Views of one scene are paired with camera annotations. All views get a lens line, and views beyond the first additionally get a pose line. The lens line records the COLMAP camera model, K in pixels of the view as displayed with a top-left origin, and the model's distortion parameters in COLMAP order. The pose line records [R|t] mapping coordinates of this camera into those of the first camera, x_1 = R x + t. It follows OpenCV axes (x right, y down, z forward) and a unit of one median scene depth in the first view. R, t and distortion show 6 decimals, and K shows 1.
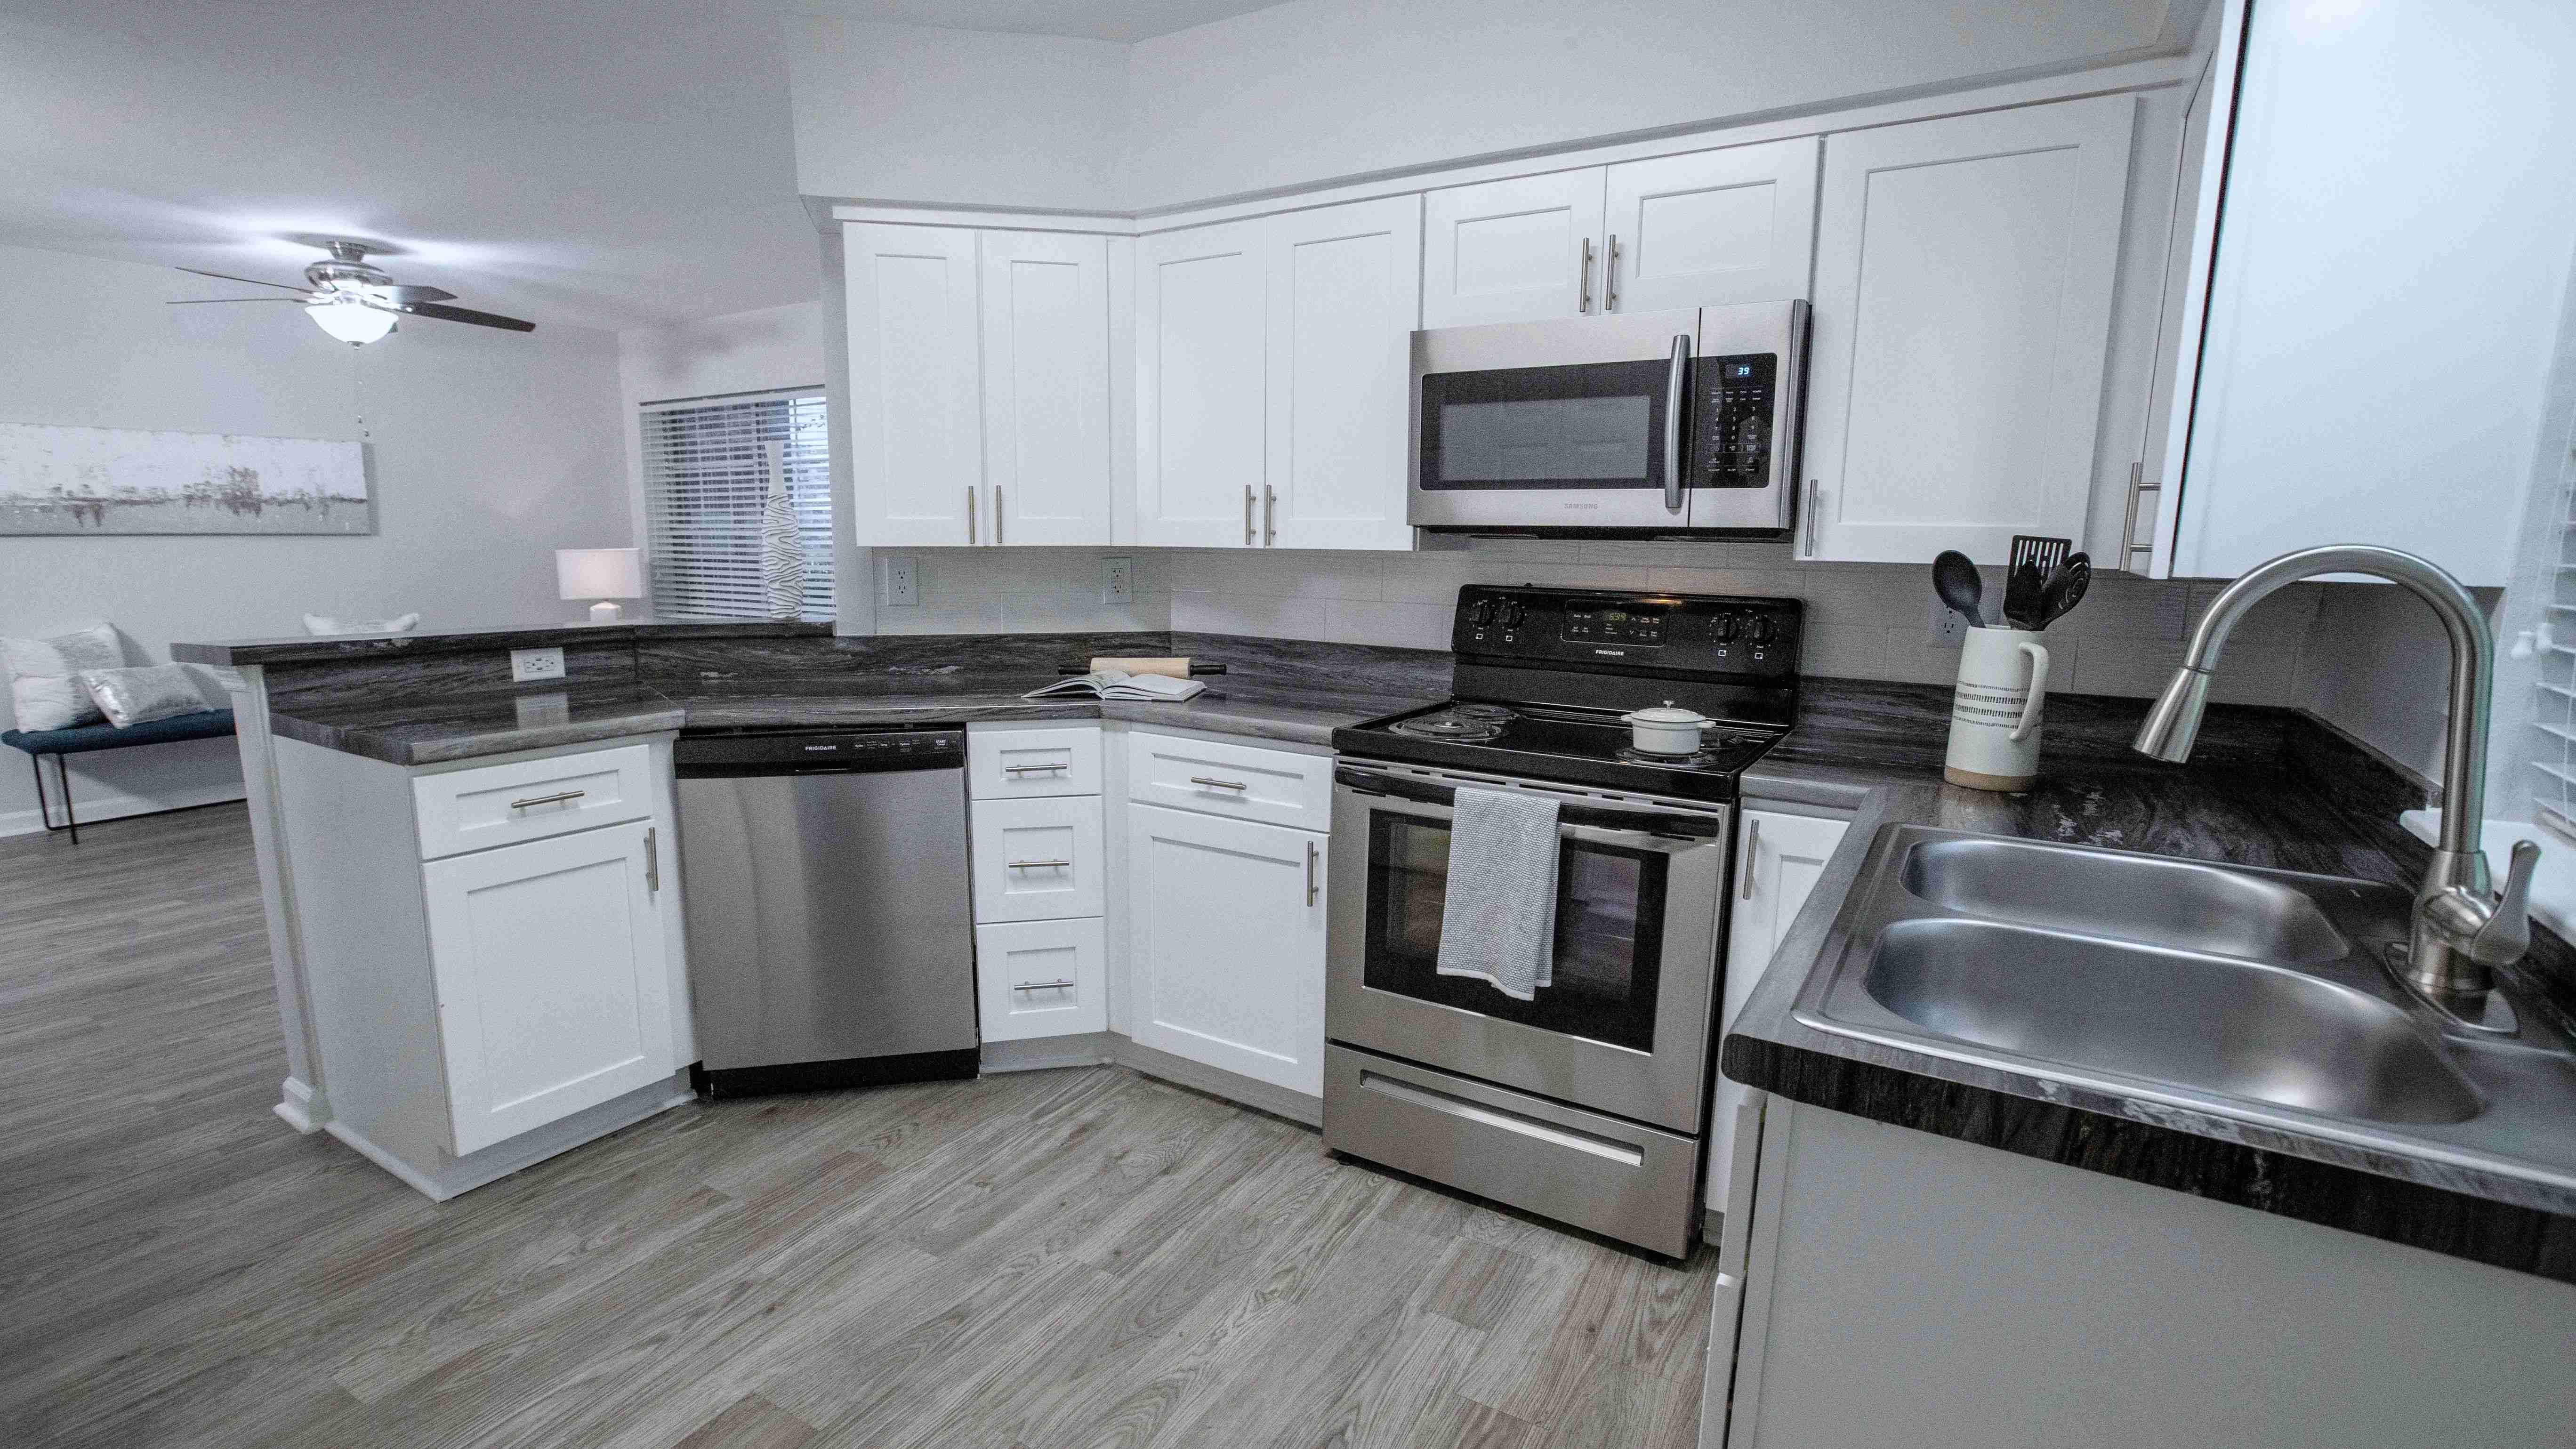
lens RADIAL K [[1180.5, 0, 1288.0], [0, 1180.5, 724.5], [0, 0, 1]] dist [-0.000043, -0.000035]
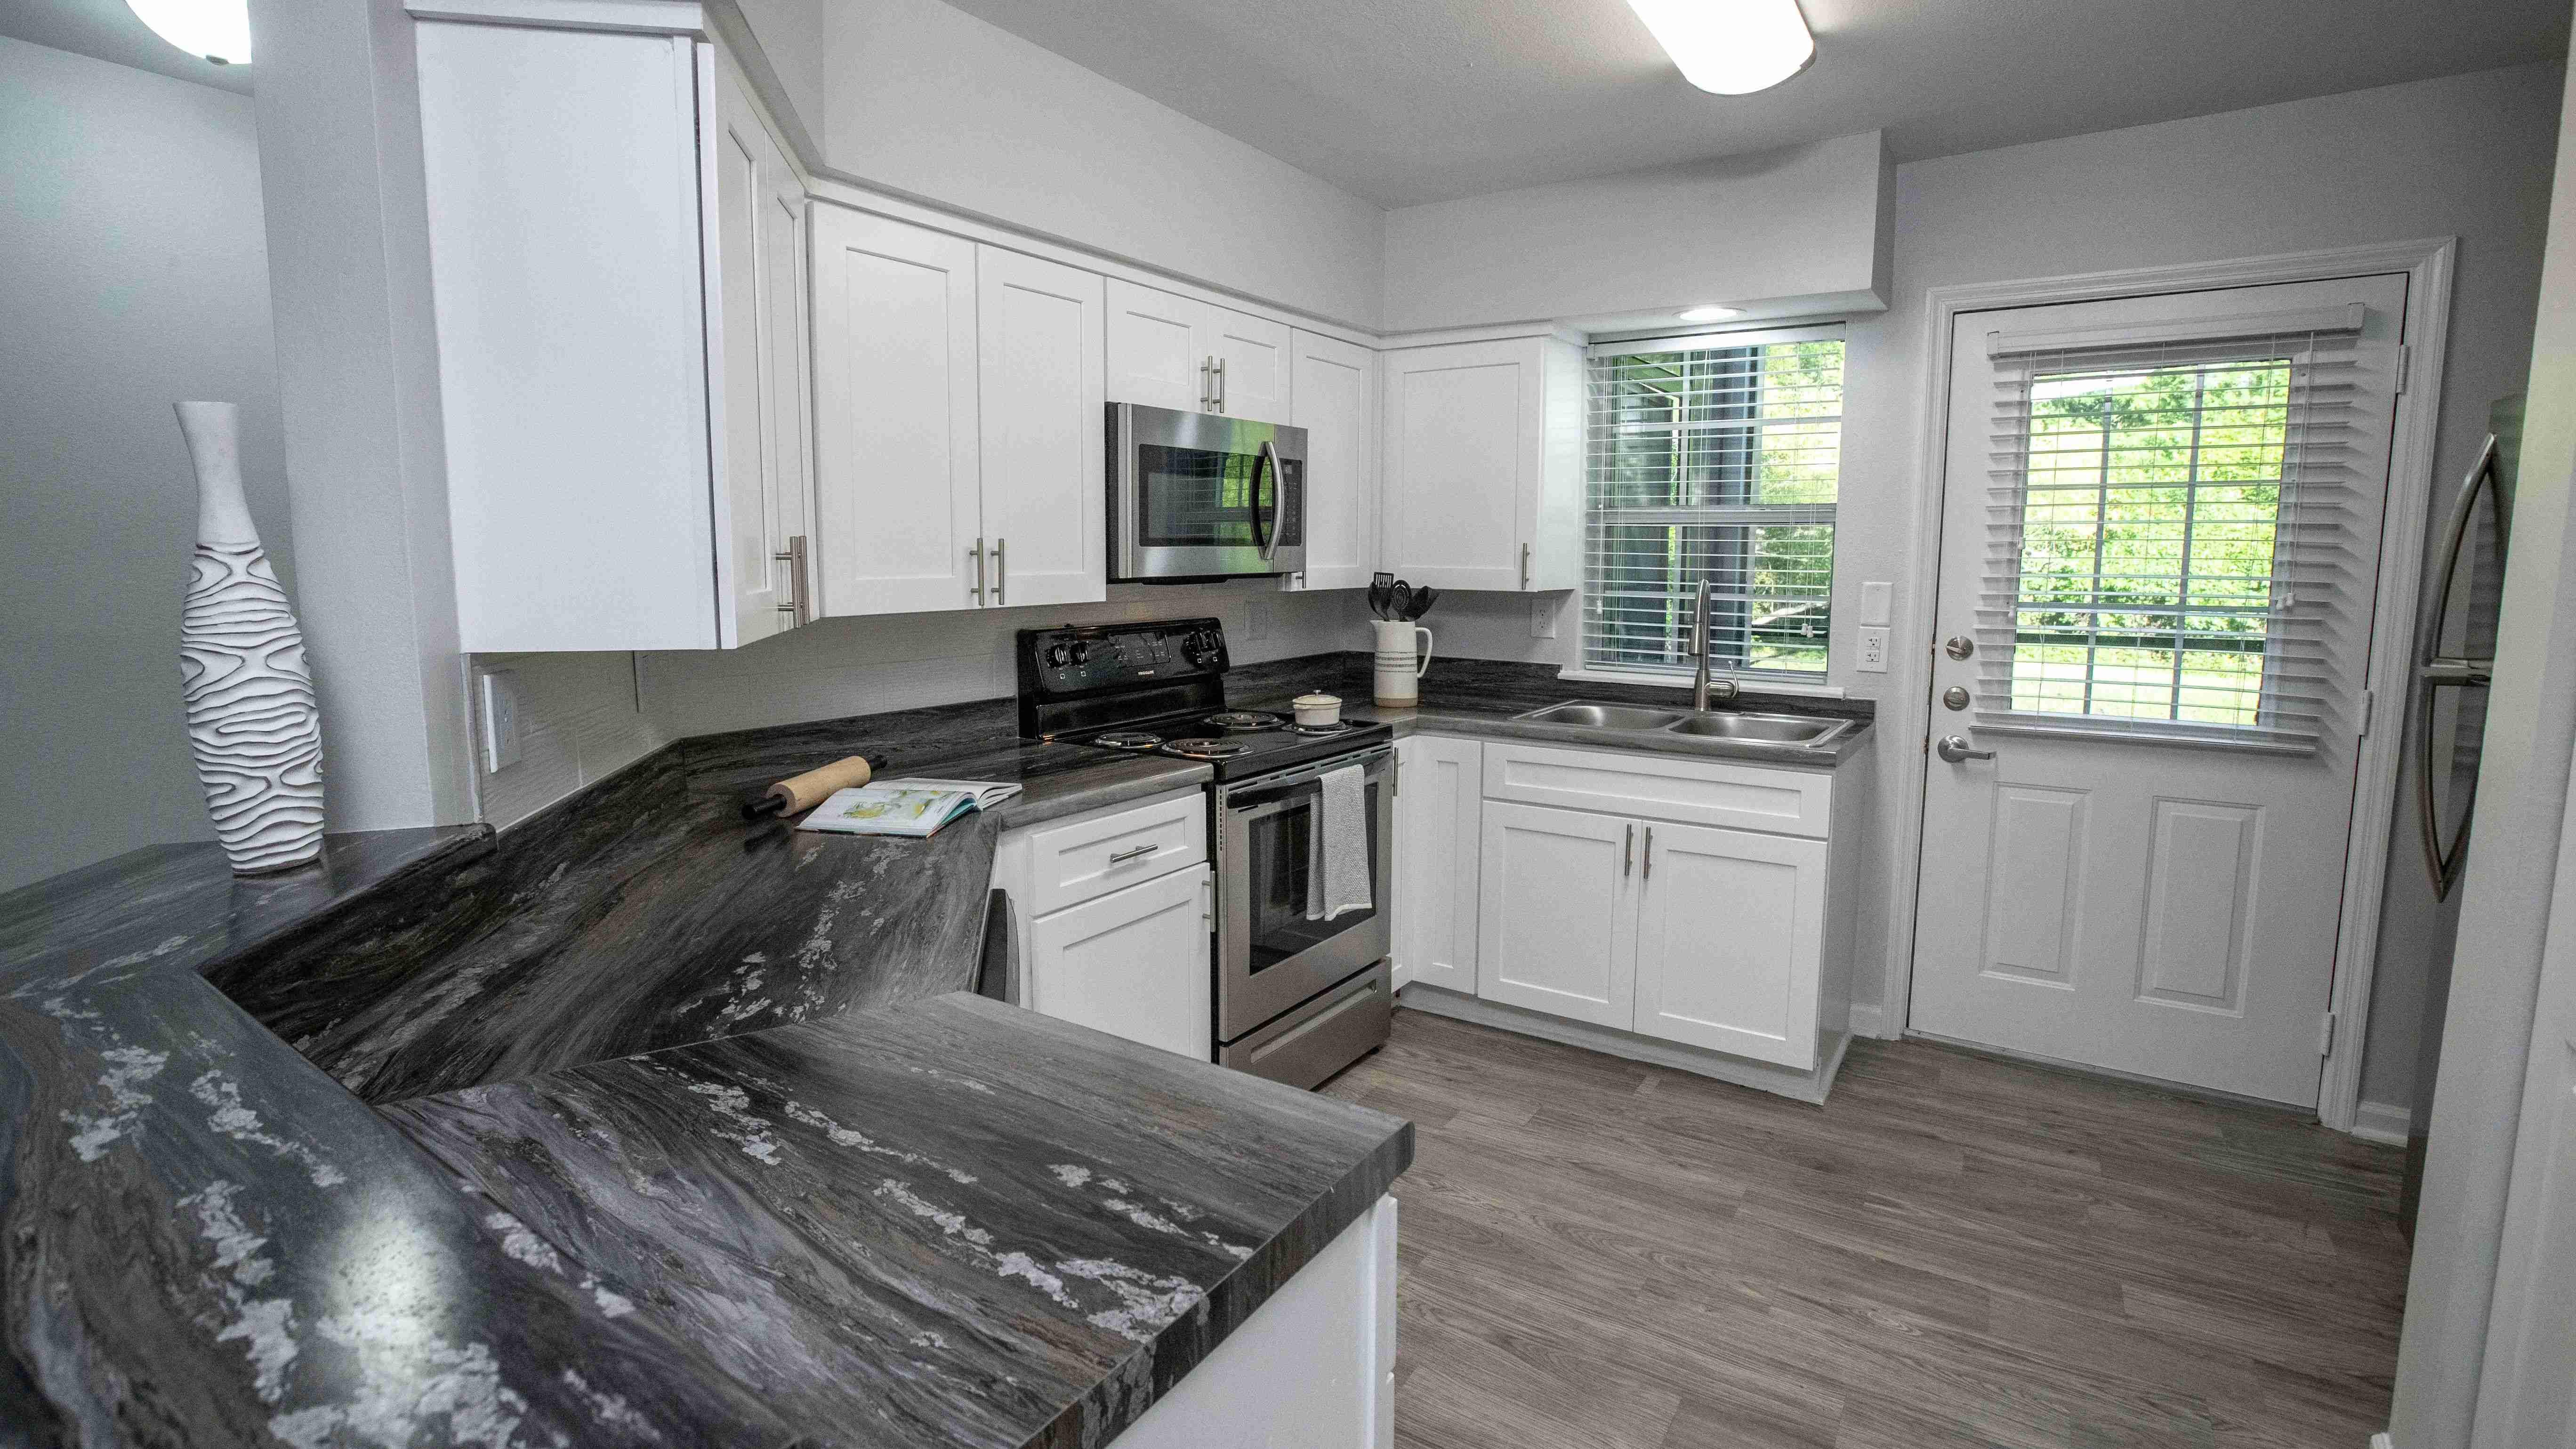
lens RADIAL K [[1222.8, 0, 1283.3], [0, 1222.8, 669.9], [0, 0, 1]] dist [0.000400, 0.000099]
pose [[0.032449, -0.115518, 0.992775, -1.076877], [0.157510, 0.981477, 0.109055, -0.197379], [-0.986984, 0.152834, 0.050043, 0.866409]]
